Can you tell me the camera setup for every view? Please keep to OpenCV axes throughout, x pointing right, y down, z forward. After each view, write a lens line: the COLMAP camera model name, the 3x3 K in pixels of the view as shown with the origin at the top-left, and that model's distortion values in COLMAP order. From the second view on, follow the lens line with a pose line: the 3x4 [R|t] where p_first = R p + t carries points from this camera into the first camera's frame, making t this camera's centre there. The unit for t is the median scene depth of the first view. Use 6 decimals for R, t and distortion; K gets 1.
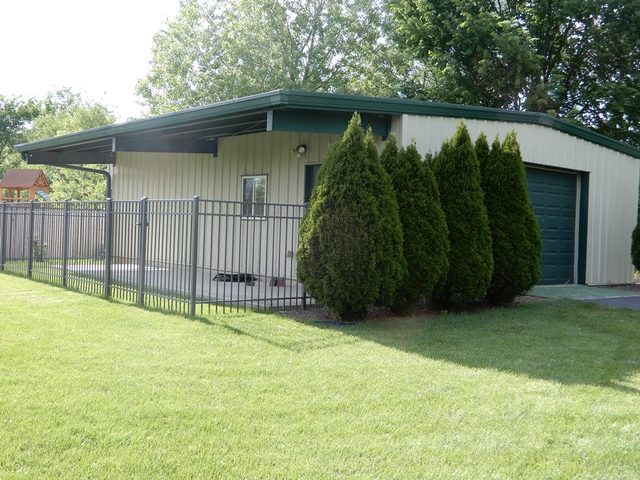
lens RADIAL K [[704.8, 0, 320.0], [0, 704.8, 240.0], [0, 0, 1]] dist [0.049775, -0.002265]
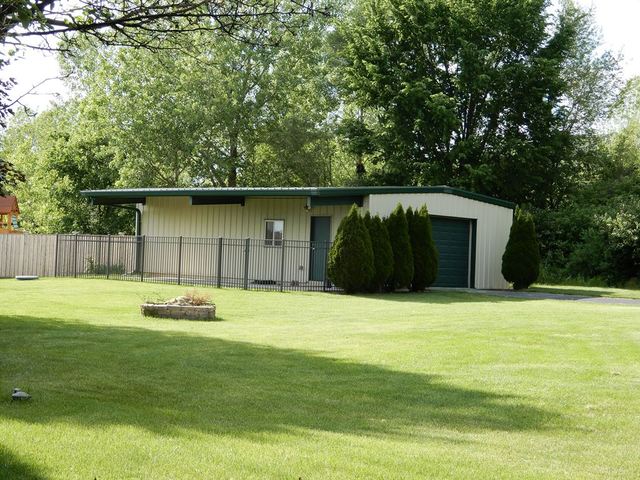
lens RADIAL K [[1226.4, 0, 320.0], [0, 1226.4, 240.0], [0, 0, 1]] dist [-0.012194, 0.013629]
pose [[0.991943, 0.006337, 0.126523, -0.379945], [-0.003061, 0.999655, -0.026073, 0.030060], [-0.126645, 0.025476, 0.991621, -1.984136]]
